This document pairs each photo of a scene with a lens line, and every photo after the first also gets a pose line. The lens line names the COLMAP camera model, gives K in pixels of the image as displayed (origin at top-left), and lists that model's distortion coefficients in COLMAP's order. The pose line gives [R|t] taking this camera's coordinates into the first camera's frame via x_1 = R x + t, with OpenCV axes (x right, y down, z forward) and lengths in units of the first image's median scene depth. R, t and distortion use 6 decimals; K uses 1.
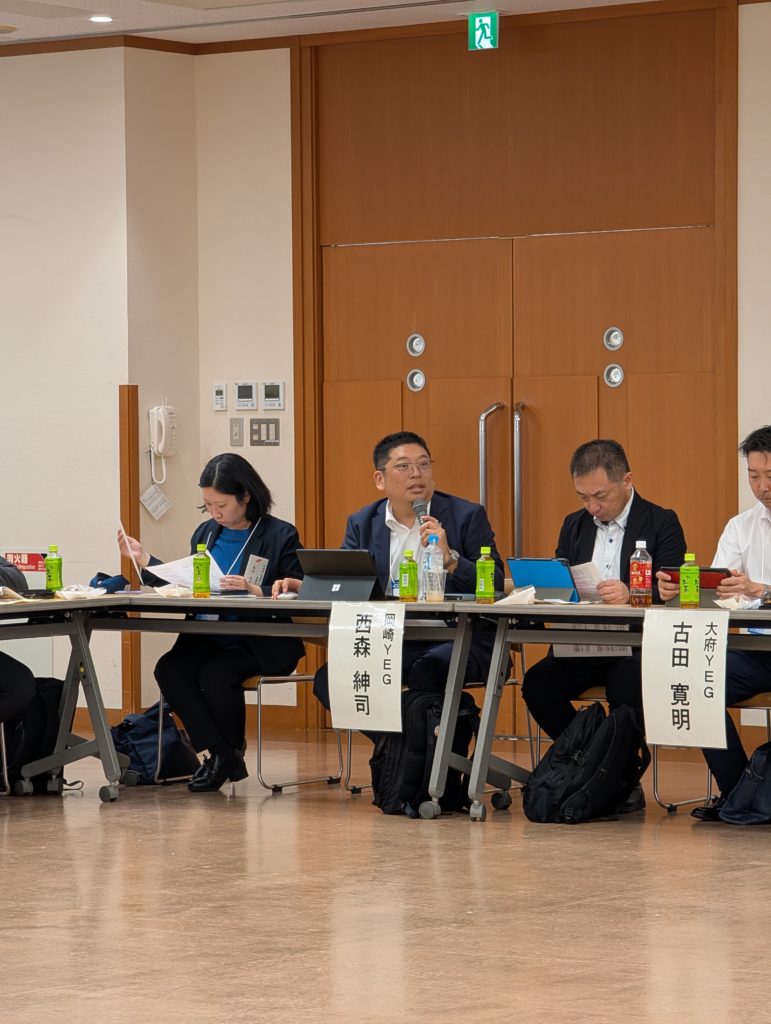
lens RADIAL K [[3656.3, 0, 382.7], [0, 3656.3, 512.3], [0, 0, 1]] dist [0.614884, 0.000000]
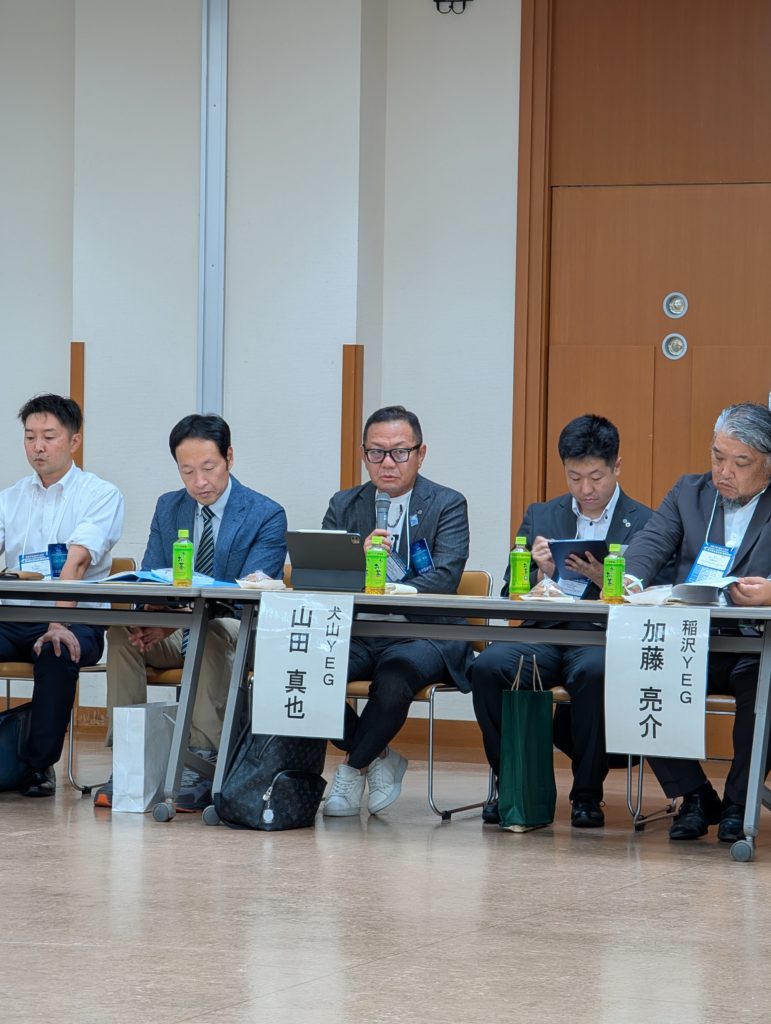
lens RADIAL K [[3656.3, 0, 385.0], [0, 3656.3, 515.7], [0, 0, 1]] dist [0.614884, 0.000000]
pose [[0.976529, 0.019258, 0.214523, -0.170373], [-0.021259, 0.999749, 0.007028, -0.000820], [-0.214334, -0.011424, 0.976694, 0.119185]]
